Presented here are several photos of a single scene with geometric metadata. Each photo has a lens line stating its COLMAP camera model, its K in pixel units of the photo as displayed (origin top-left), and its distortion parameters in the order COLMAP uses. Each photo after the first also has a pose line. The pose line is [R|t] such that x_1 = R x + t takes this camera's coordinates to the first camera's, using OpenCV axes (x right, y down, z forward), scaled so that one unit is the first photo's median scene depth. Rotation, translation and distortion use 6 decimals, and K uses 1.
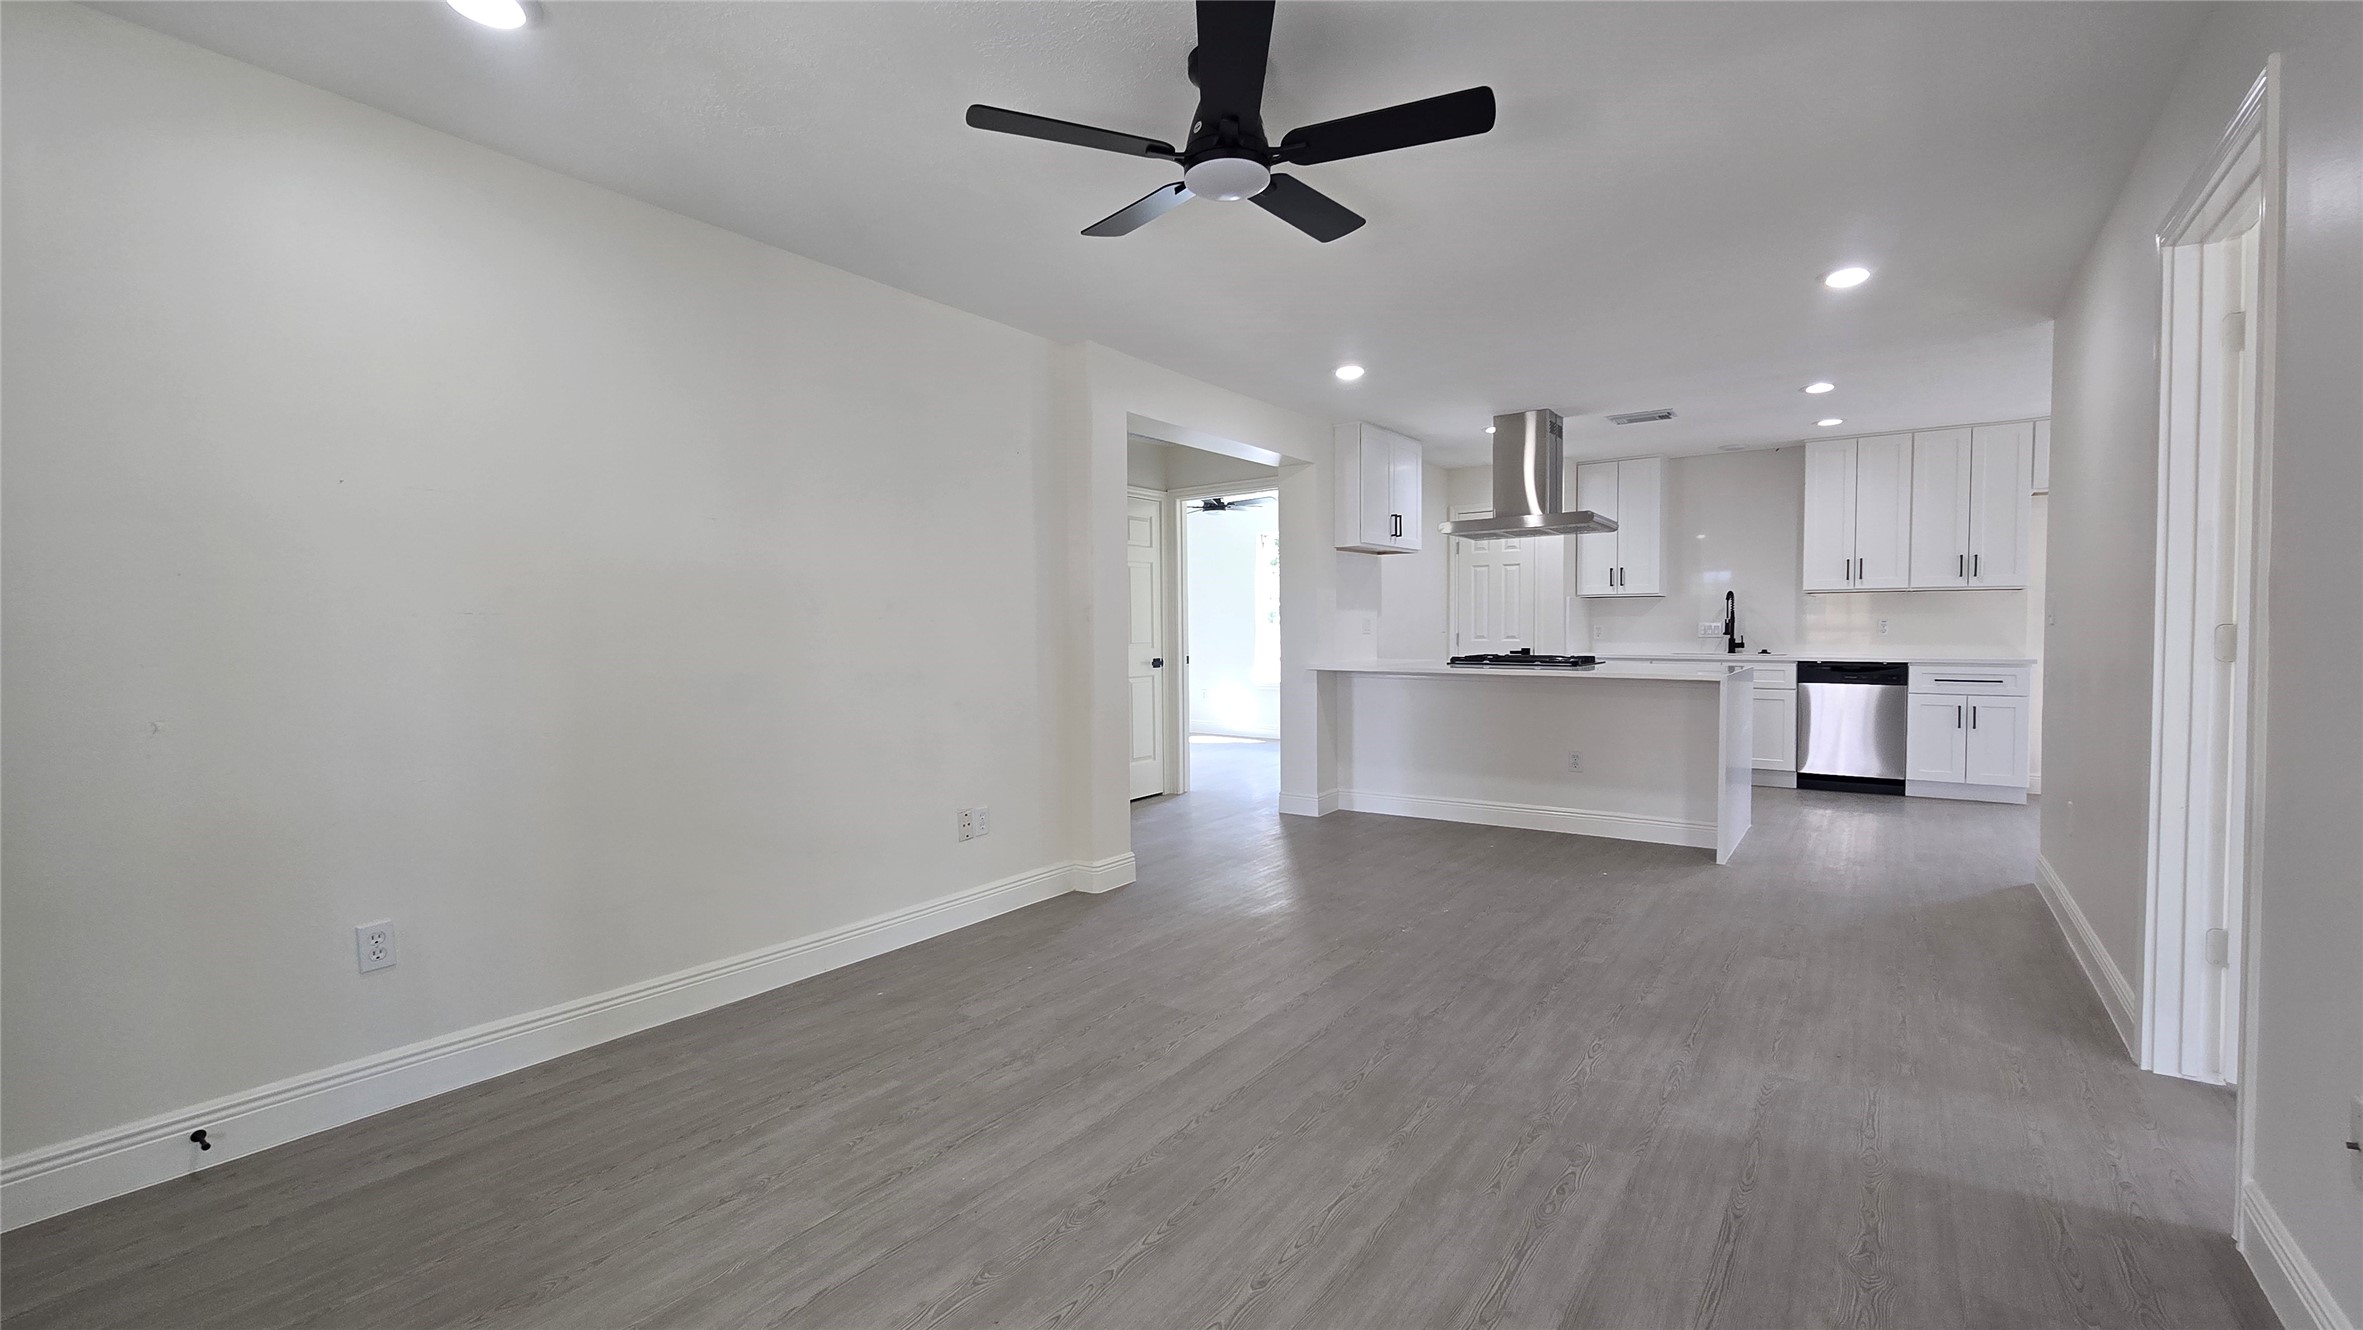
lens RADIAL K [[972.5, 0, 1183.8], [0, 972.5, 656.5], [0, 0, 1]] dist [-0.006253, 0.000473]
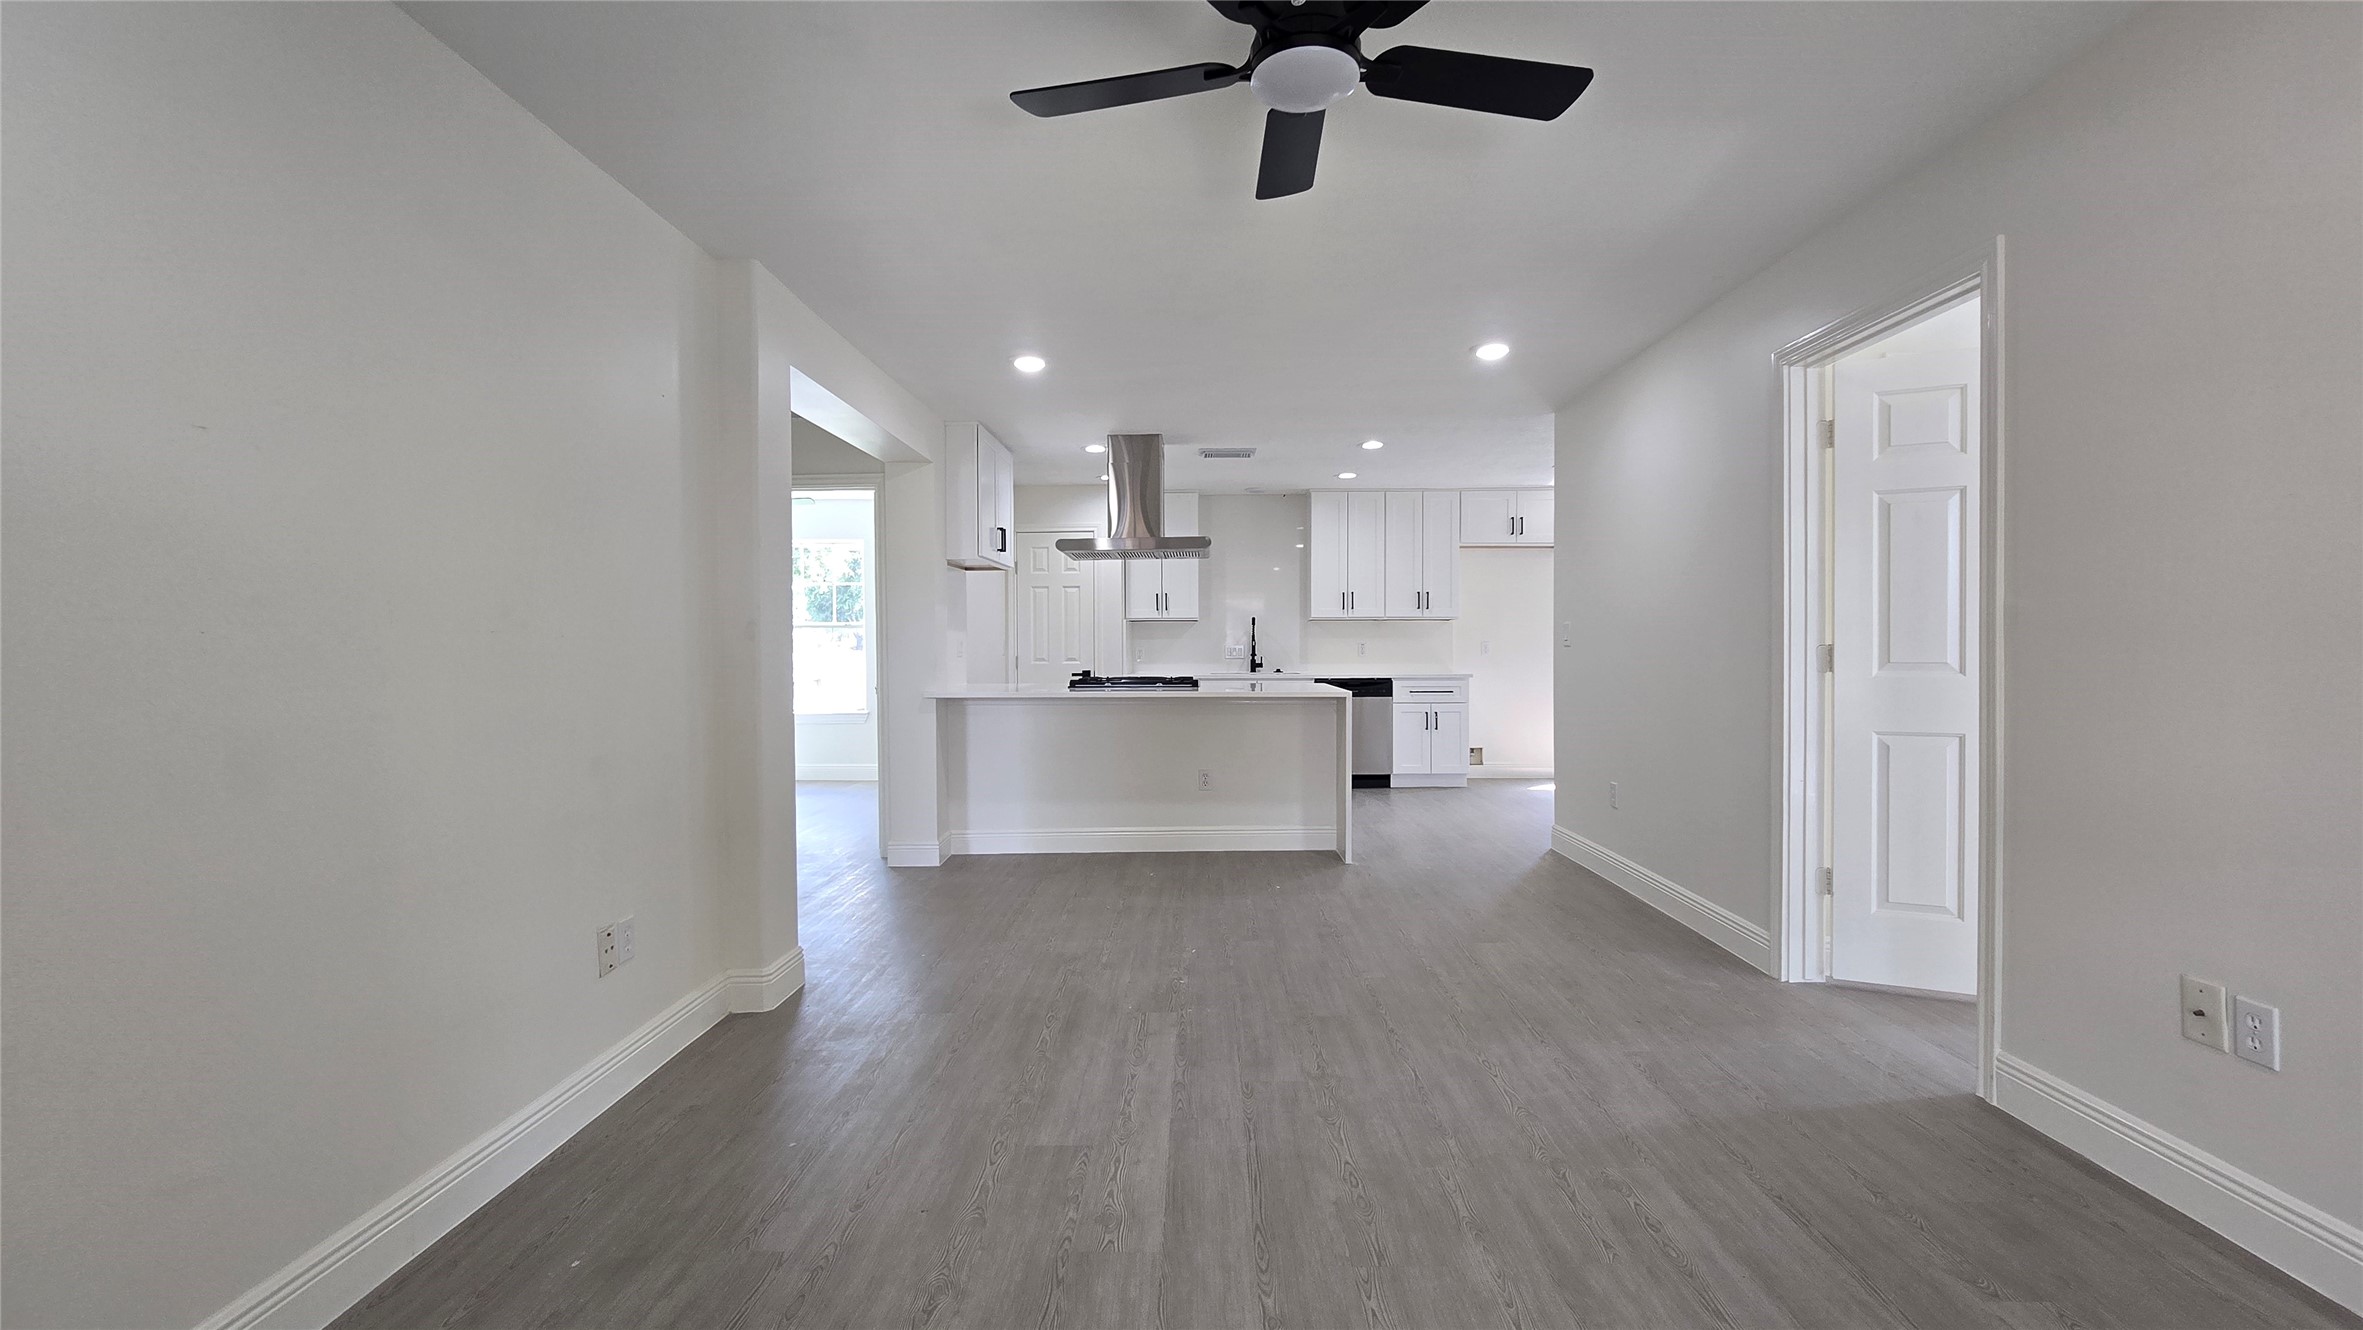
lens RADIAL K [[972.5, 0, 1181.7], [0, 972.5, 655.4], [0, 0, 1]] dist [-0.006253, 0.000473]
pose [[0.820150, -0.004045, 0.572134, -0.202307], [0.018724, 0.999629, -0.019774, -0.003445], [-0.571842, 0.026931, 0.819922, 0.170856]]
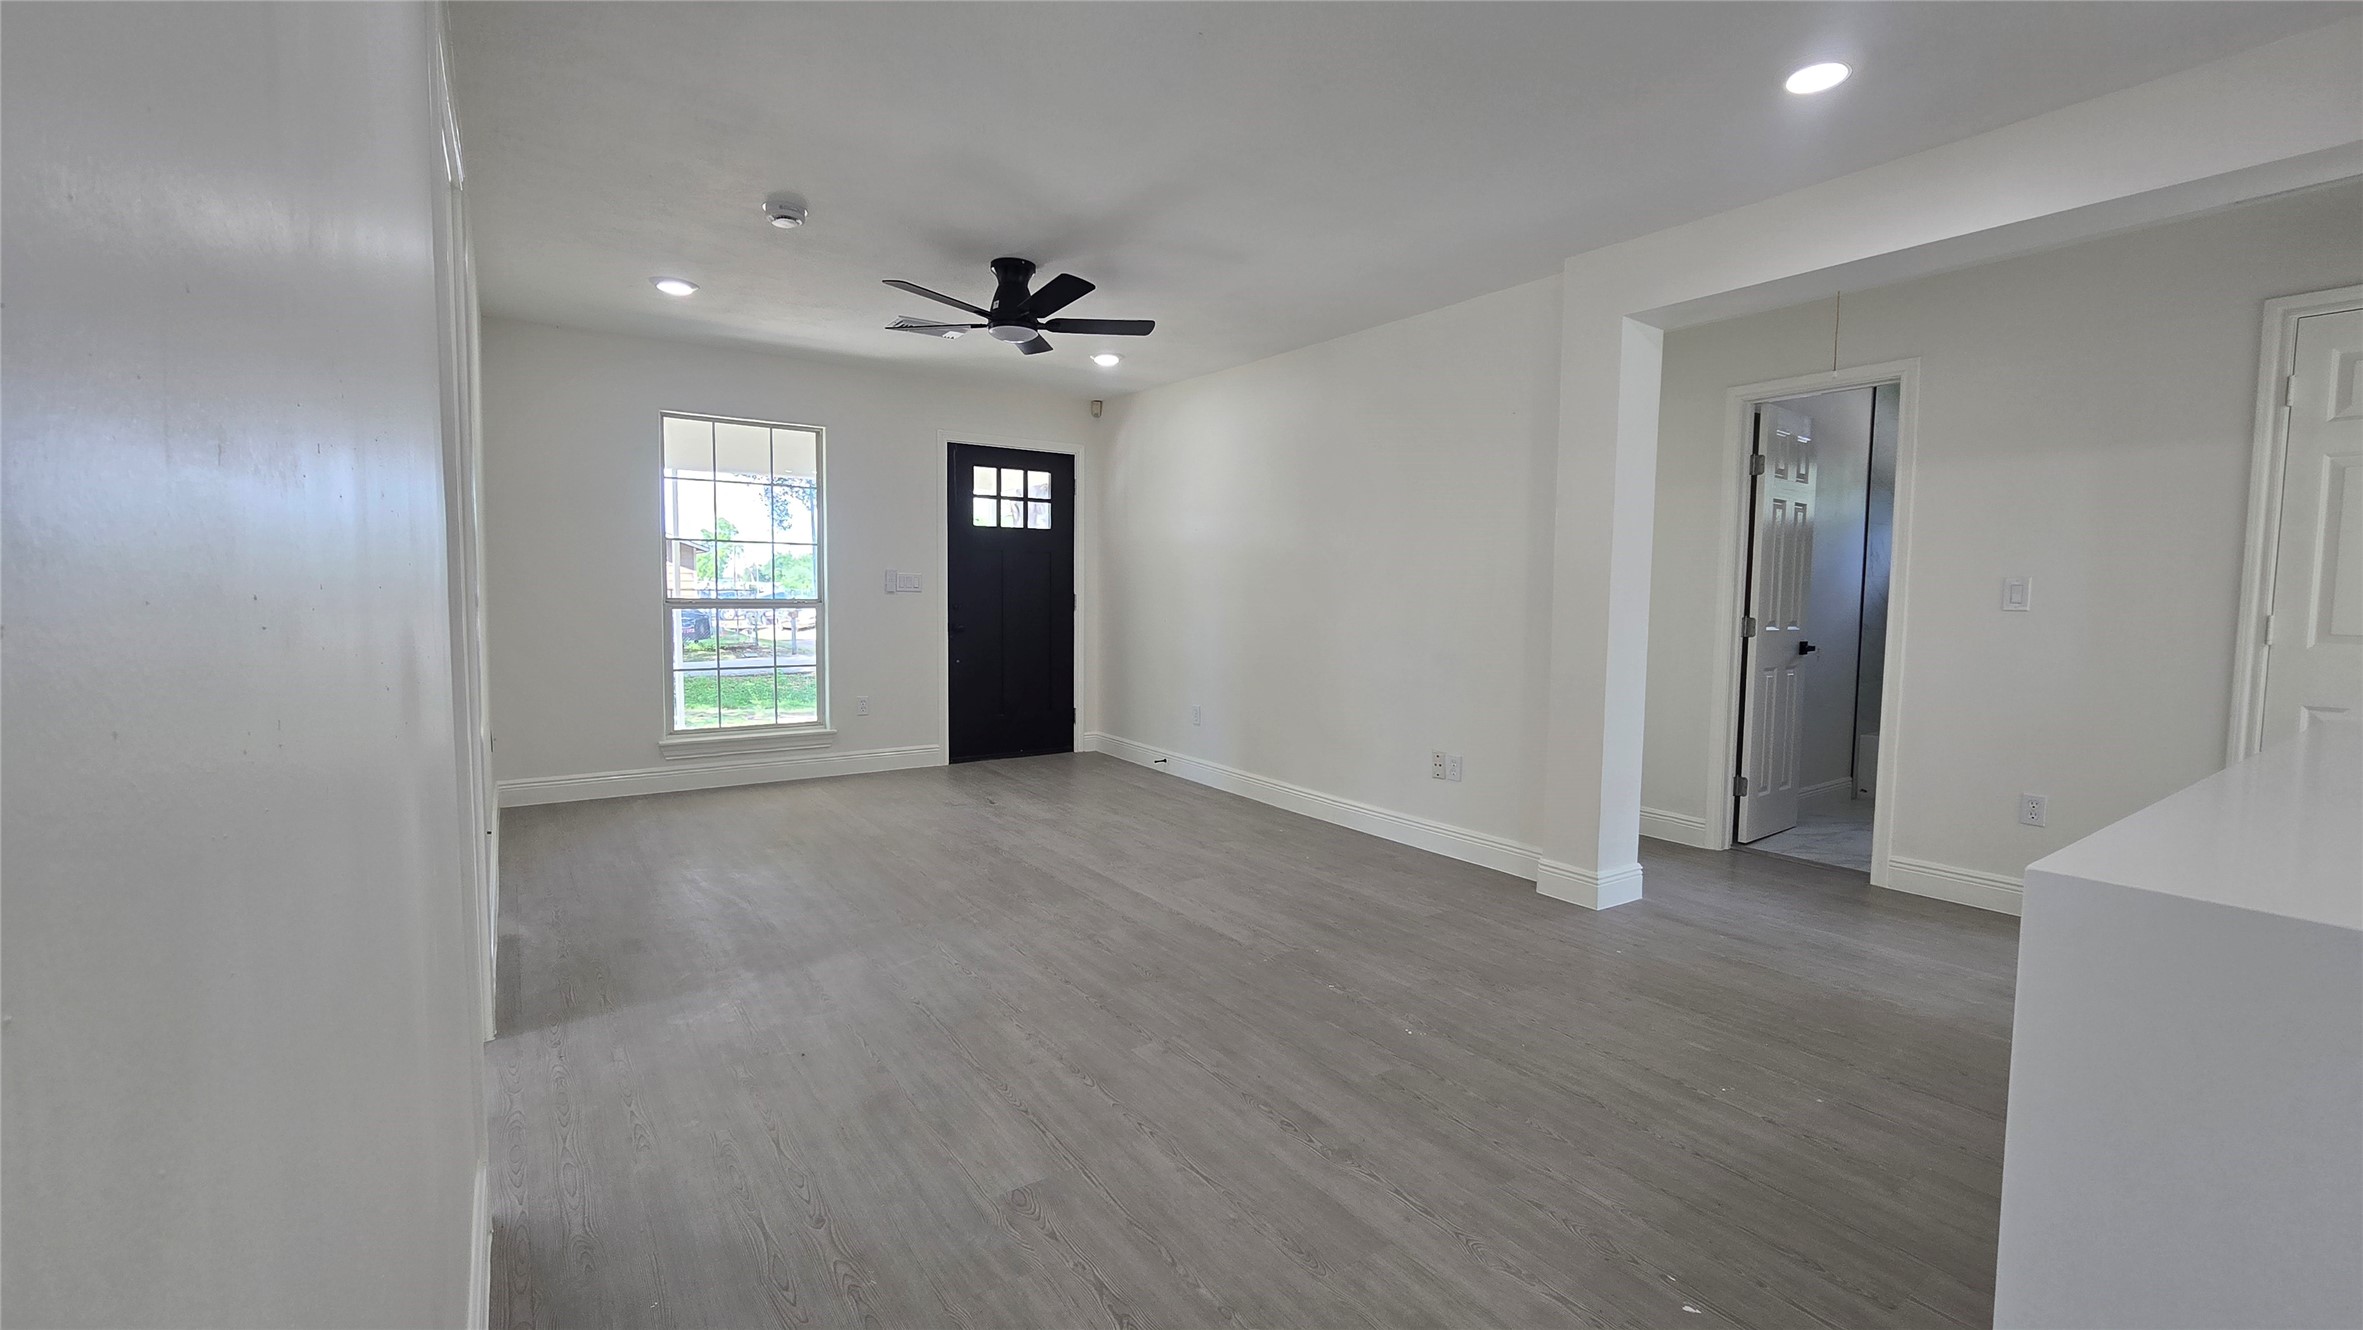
lens RADIAL K [[972.5, 0, 1180.5], [0, 972.5, 662.7], [0, 0, 1]] dist [-0.006253, 0.000473]
pose [[-0.328314, 0.073835, -0.941678, 0.673268], [-0.035056, 0.995301, 0.090262, -0.026890], [0.943918, 0.062645, -0.324183, 0.775601]]
